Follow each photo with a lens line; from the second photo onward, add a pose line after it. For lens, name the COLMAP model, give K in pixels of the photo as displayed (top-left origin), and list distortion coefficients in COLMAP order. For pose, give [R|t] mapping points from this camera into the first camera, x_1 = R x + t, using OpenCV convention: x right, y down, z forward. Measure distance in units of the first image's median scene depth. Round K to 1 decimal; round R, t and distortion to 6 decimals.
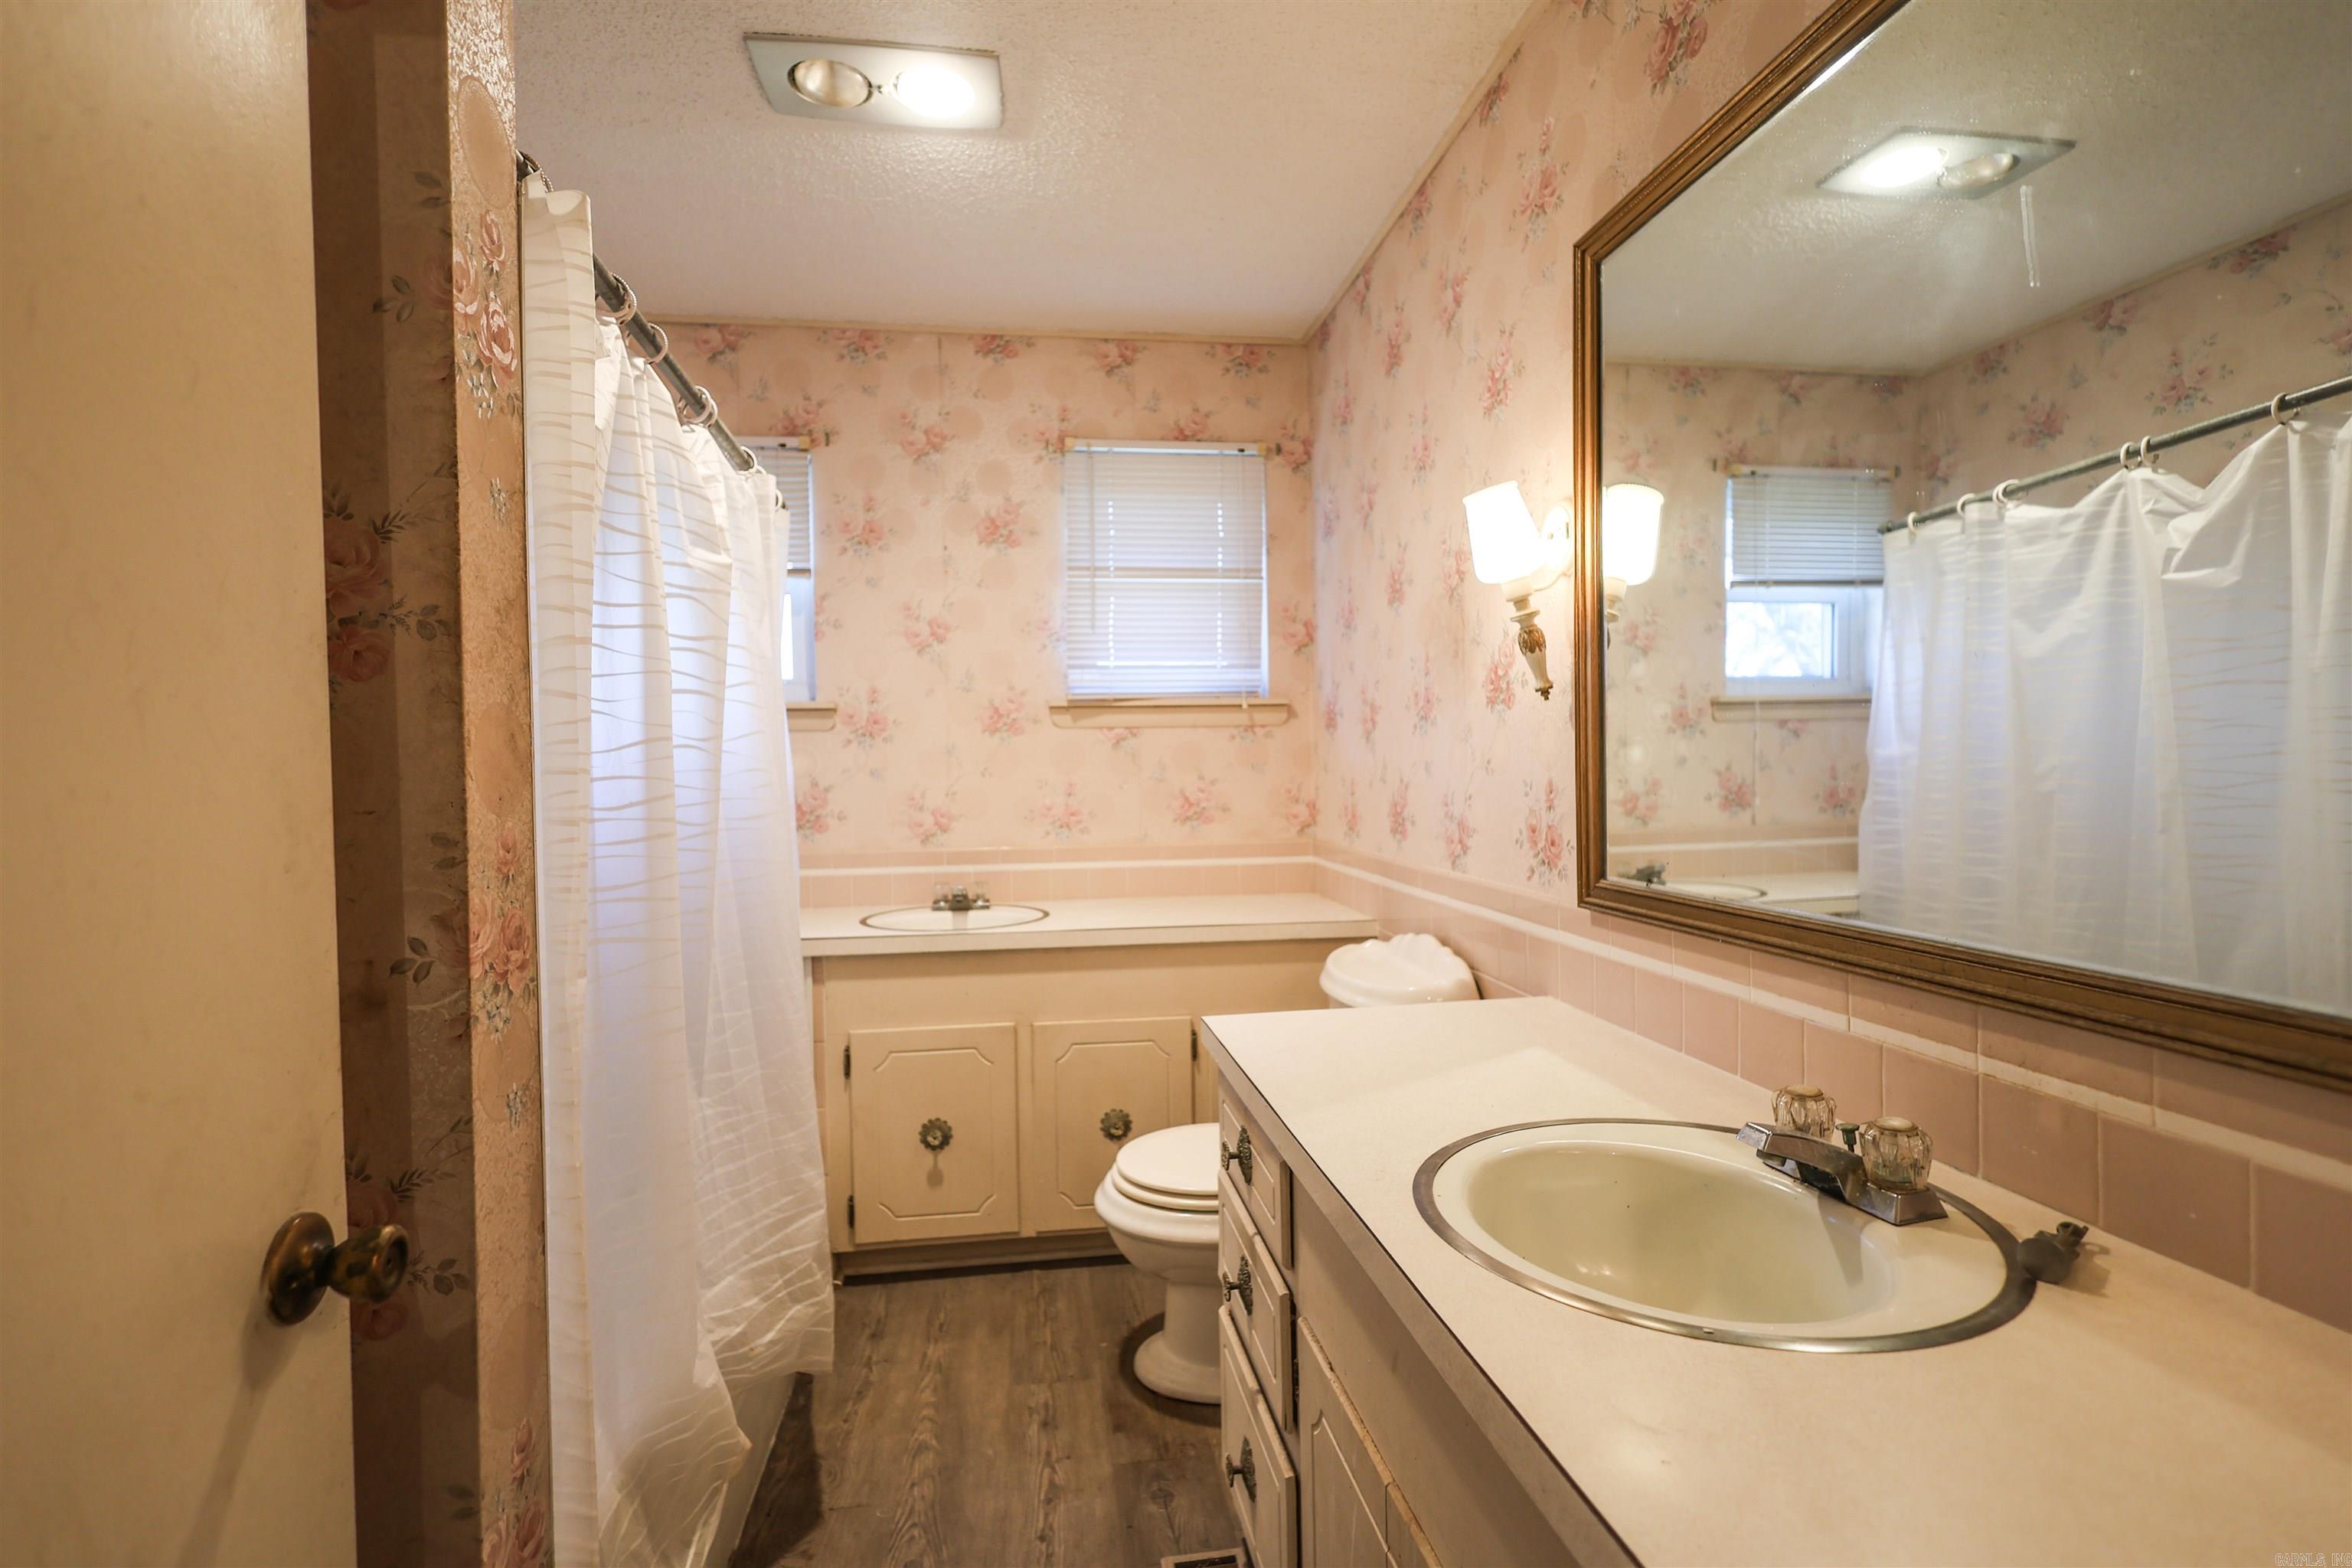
lens RADIAL K [[1090.2, 0, 1178.2], [0, 1090.2, 785.0], [0, 0, 1]] dist [0.001904, 0.000170]
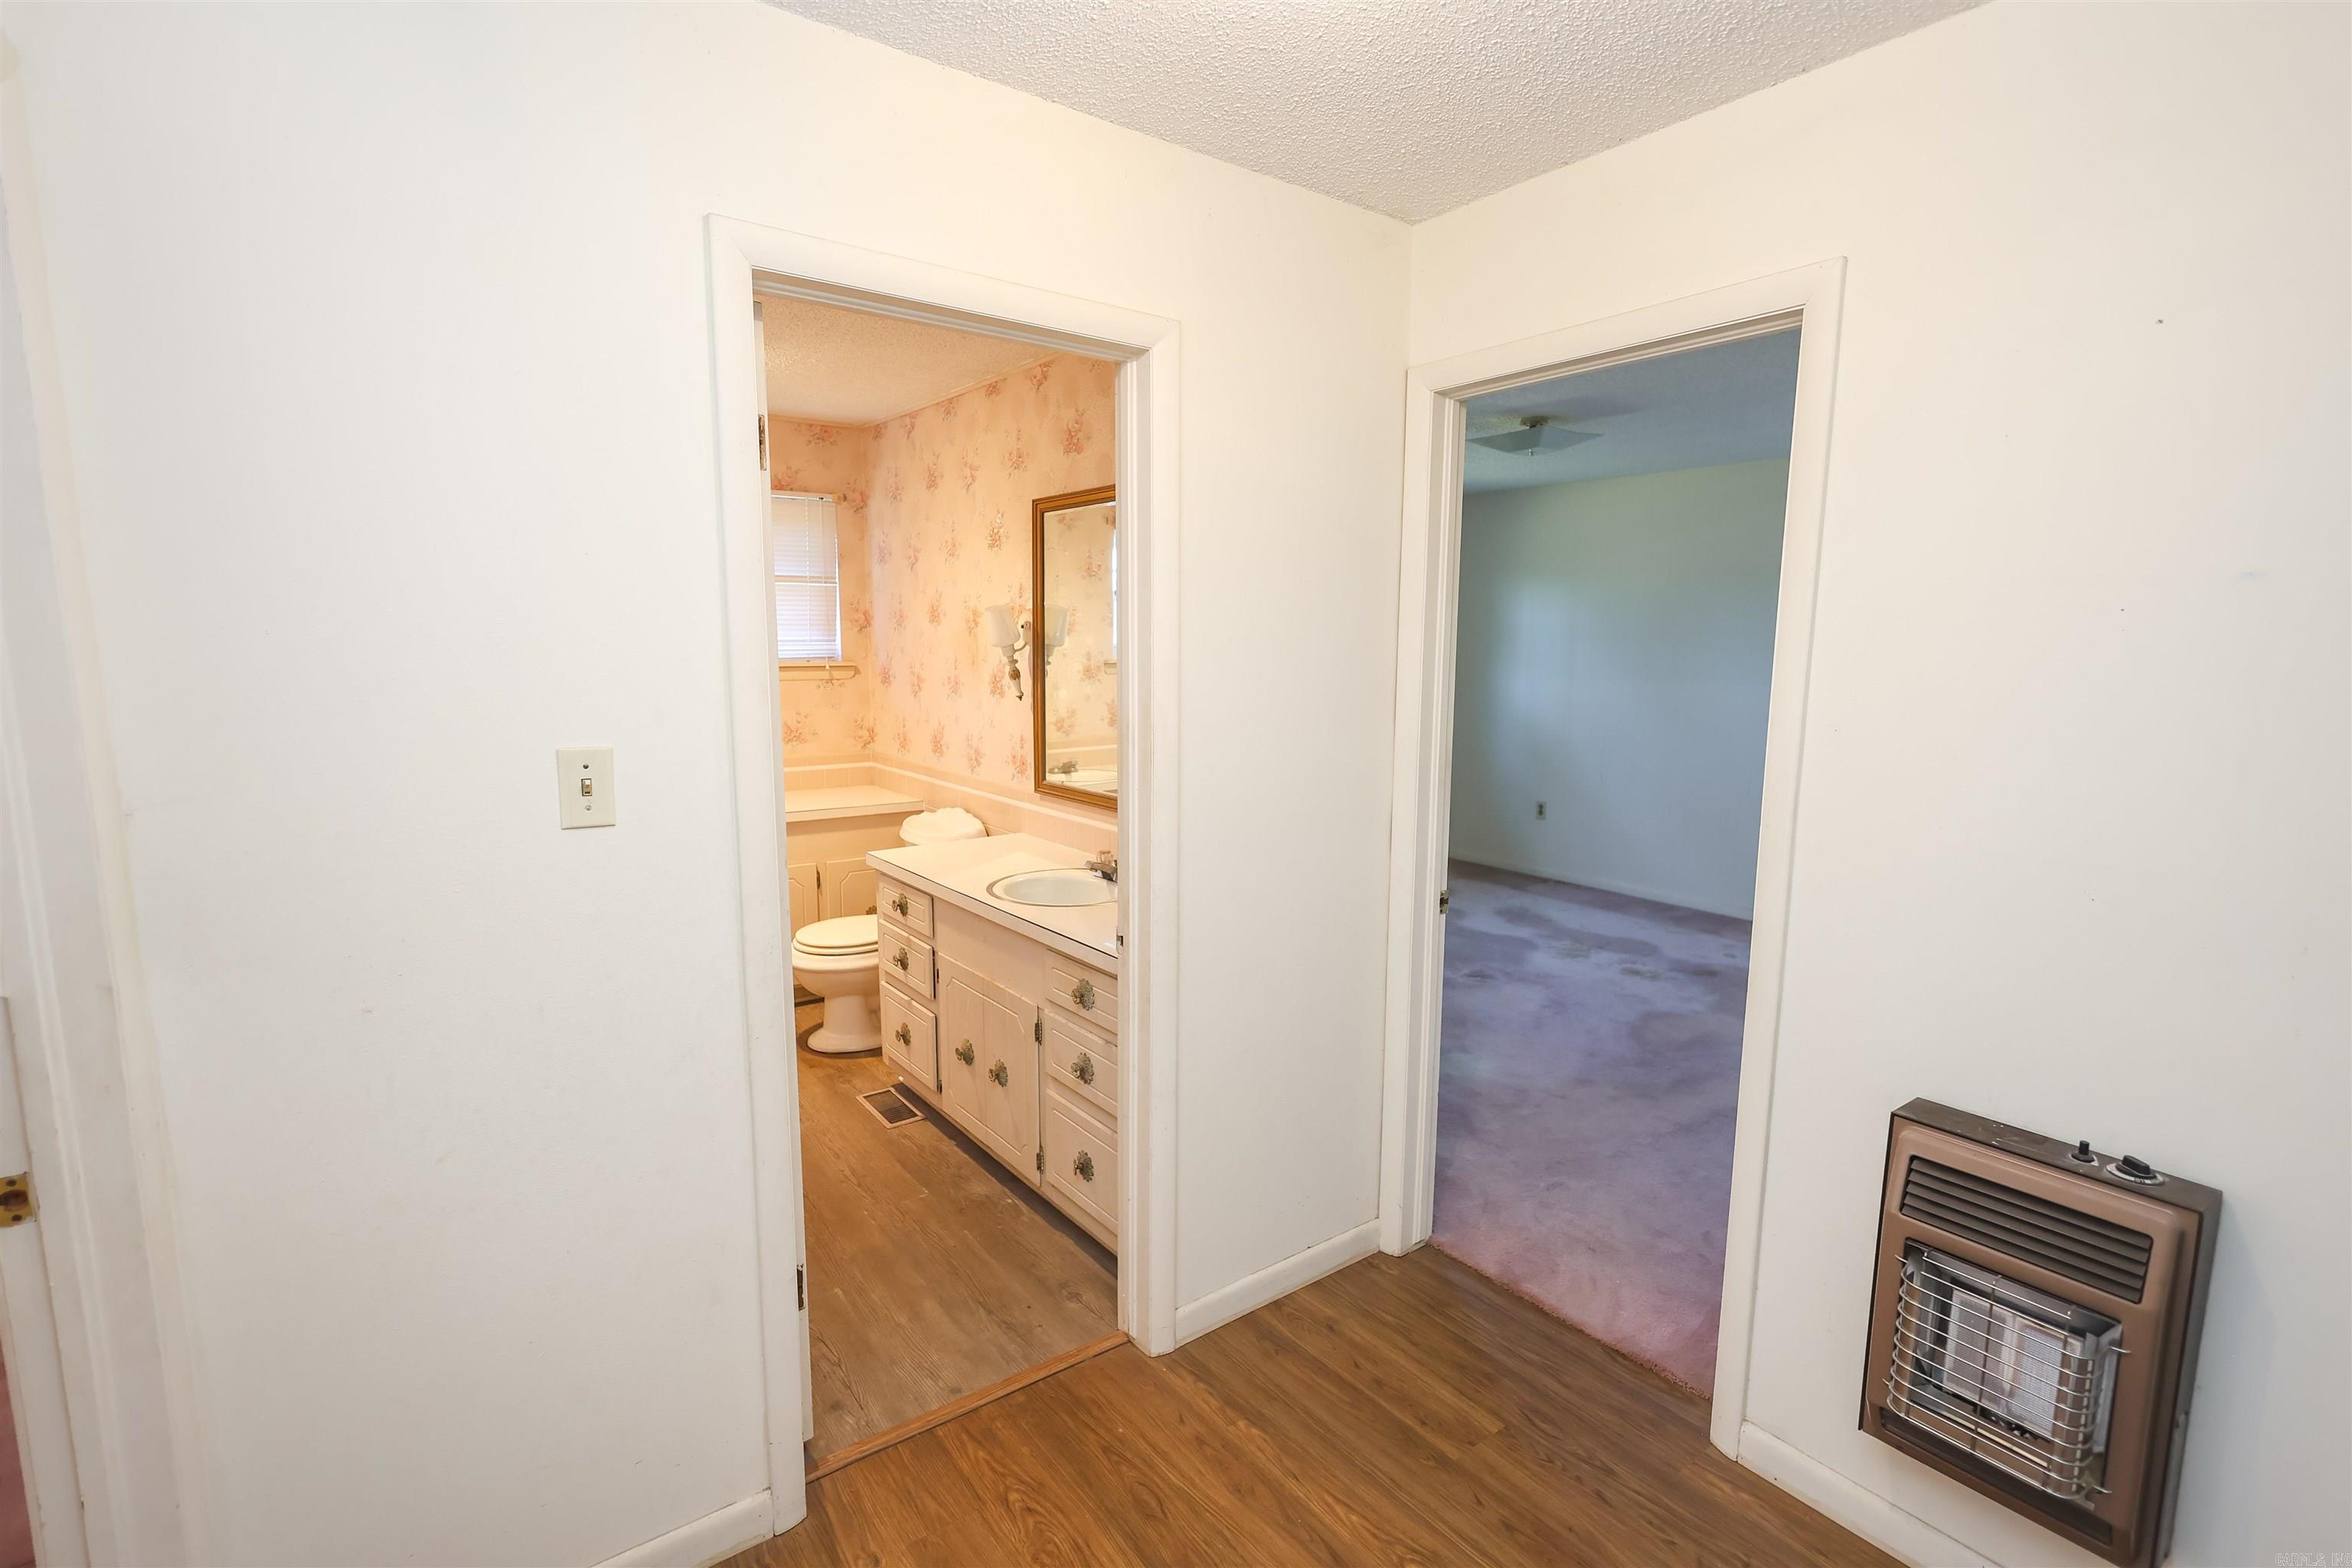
lens RADIAL K [[1090.2, 0, 1176.1], [0, 1090.2, 790.3], [0, 0, 1]] dist [0.001904, 0.000170]
pose [[0.881037, -0.044977, 0.470904, -0.298950], [-0.013290, 0.992723, 0.119683, -0.113331], [-0.472860, -0.111703, 0.874028, -0.758187]]
